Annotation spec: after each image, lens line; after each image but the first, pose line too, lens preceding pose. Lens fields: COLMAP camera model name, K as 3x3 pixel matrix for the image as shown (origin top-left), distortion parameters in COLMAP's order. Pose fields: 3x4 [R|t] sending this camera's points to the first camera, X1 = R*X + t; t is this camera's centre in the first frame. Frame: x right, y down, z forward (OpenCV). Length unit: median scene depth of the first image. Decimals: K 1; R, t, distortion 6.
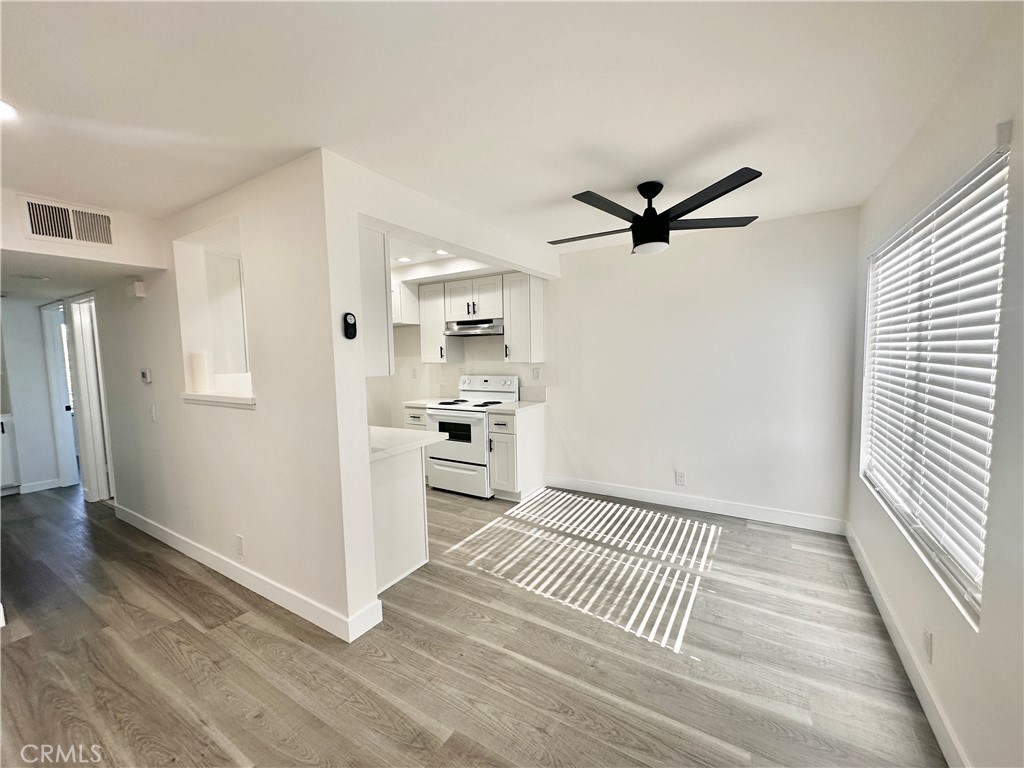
lens RADIAL K [[406.8, 0, 509.7], [0, 406.8, 386.0], [0, 0, 1]] dist [-0.003871, -0.000898]
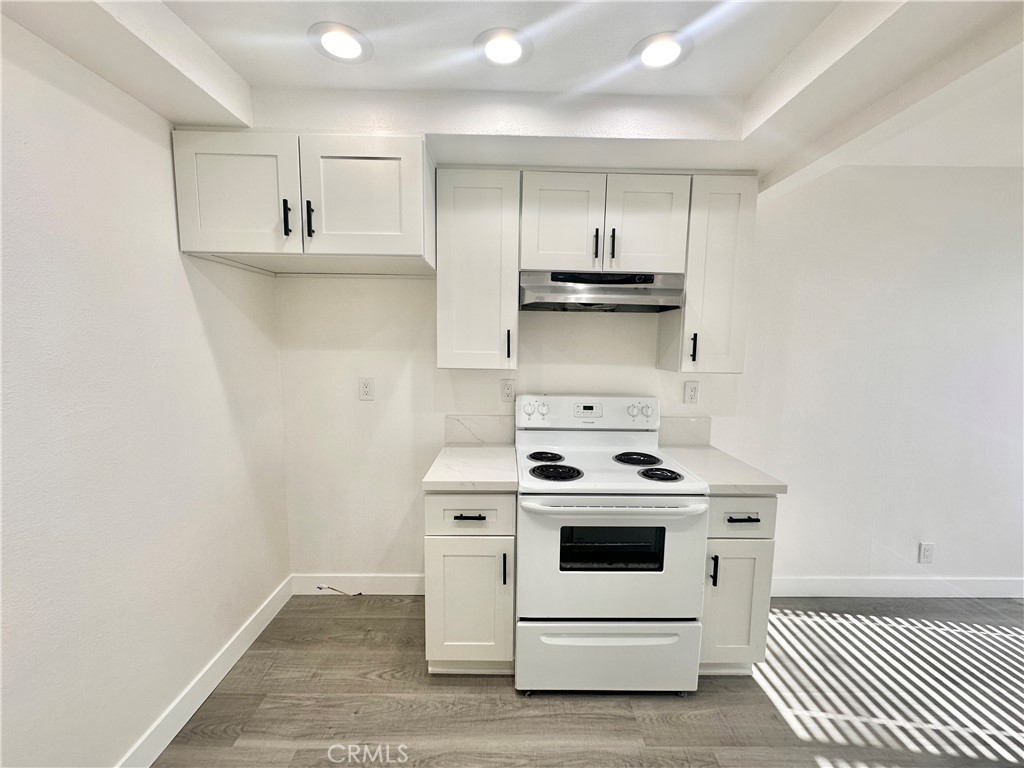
lens RADIAL K [[406.8, 0, 504.2], [0, 406.8, 385.7], [0, 0, 1]] dist [-0.003871, -0.000898]
pose [[0.843741, -0.026511, 0.536096, -0.521853], [0.008401, 0.999309, 0.036197, -0.074220], [-0.536685, -0.026037, 0.843381, 0.877209]]
